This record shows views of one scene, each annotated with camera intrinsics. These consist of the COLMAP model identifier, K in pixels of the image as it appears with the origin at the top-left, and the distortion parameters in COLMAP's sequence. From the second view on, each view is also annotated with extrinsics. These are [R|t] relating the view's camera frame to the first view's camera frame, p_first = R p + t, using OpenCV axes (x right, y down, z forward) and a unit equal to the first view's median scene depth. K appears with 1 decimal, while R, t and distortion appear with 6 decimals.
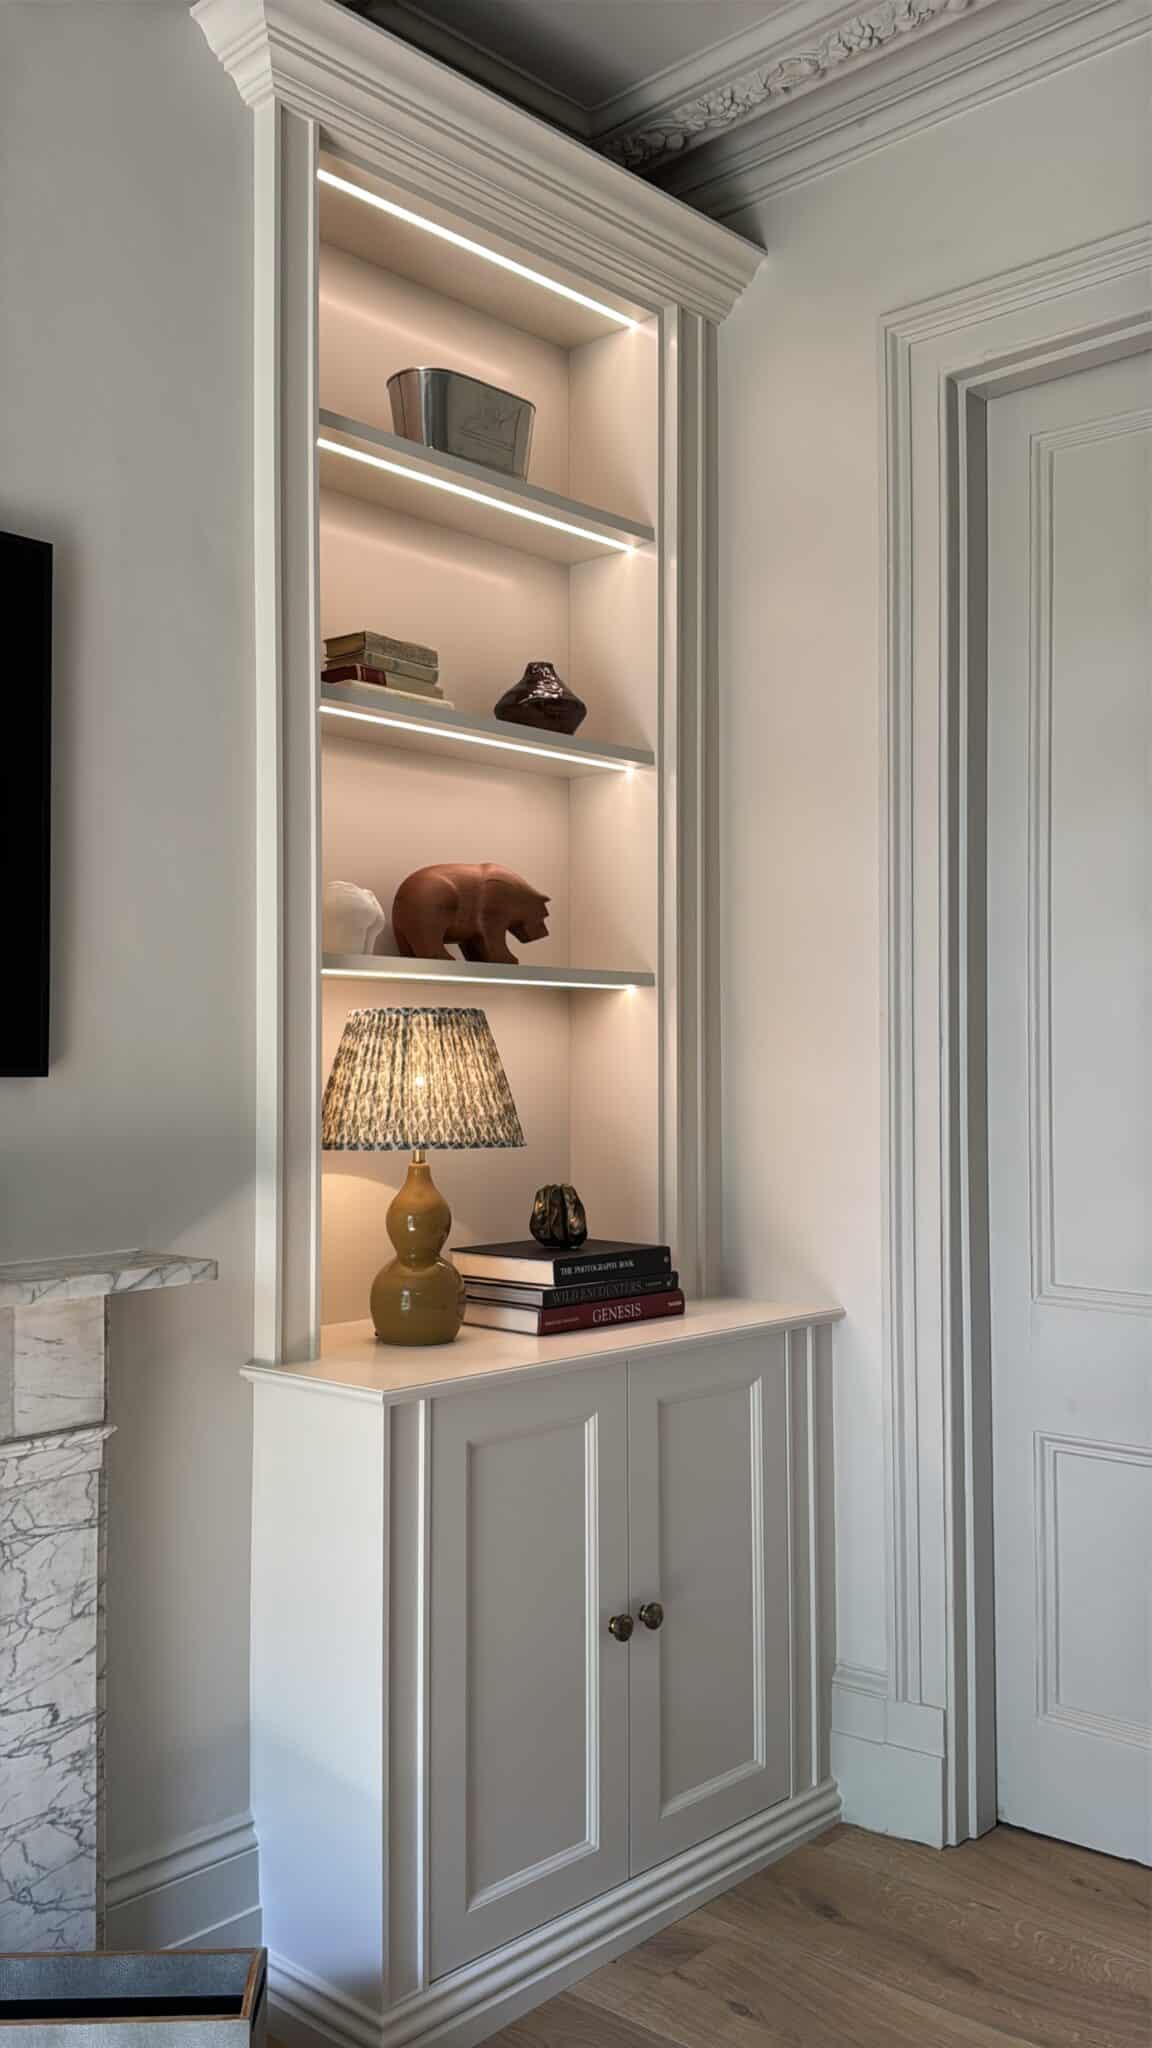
lens RADIAL K [[1713.1, 0, 574.6], [0, 1713.1, 1028.4], [0, 0, 1]] dist [0.036172, -0.021698]
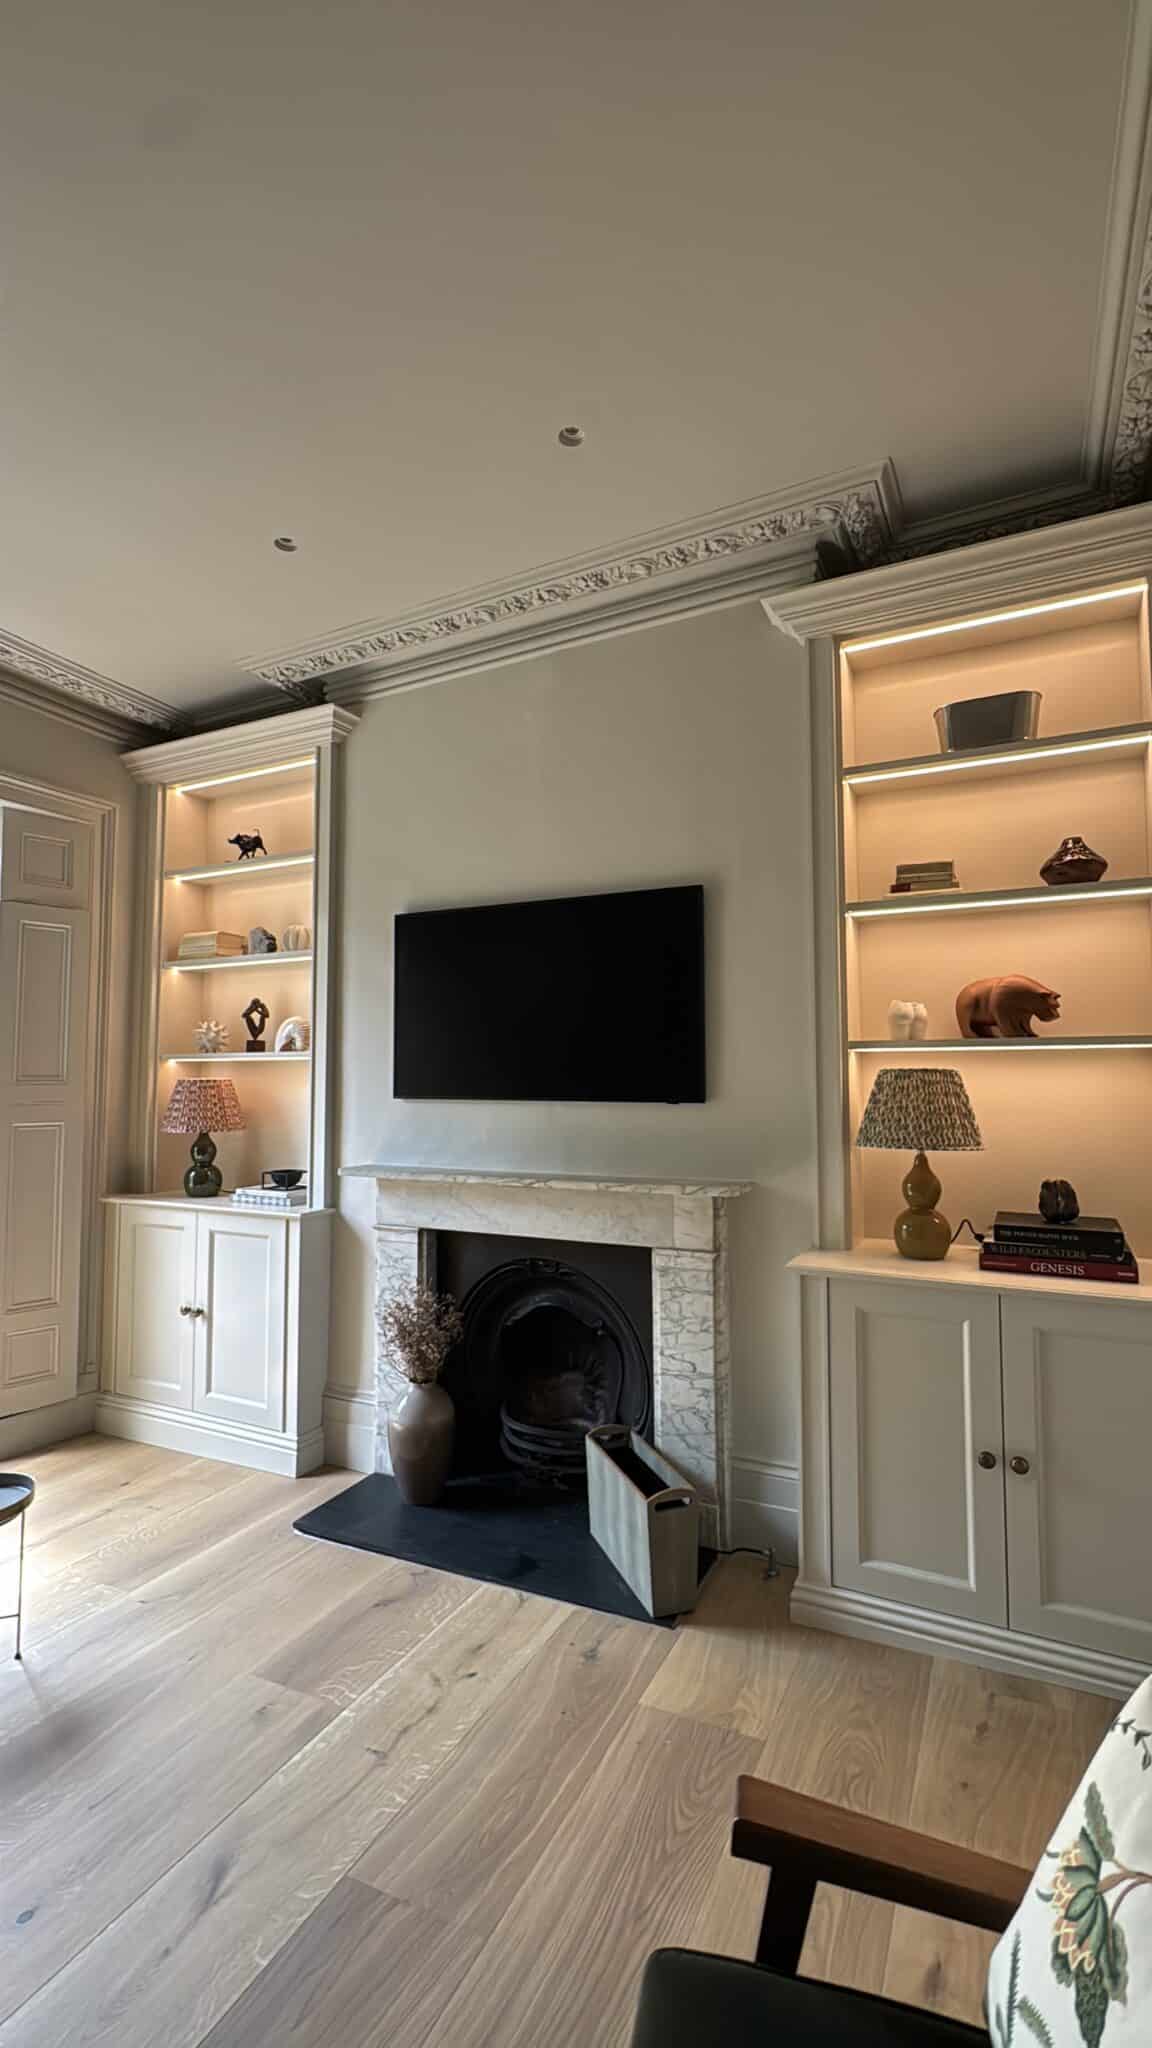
lens RADIAL K [[914.7, 0, 568.6], [0, 914.7, 1019.1], [0, 0, 1]] dist [-0.001189, -0.000070]
pose [[0.275726, -0.059444, -0.959397, 0.753781], [0.019402, 0.998227, -0.056274, -0.017514], [0.961041, -0.003098, 0.276390, 0.399398]]
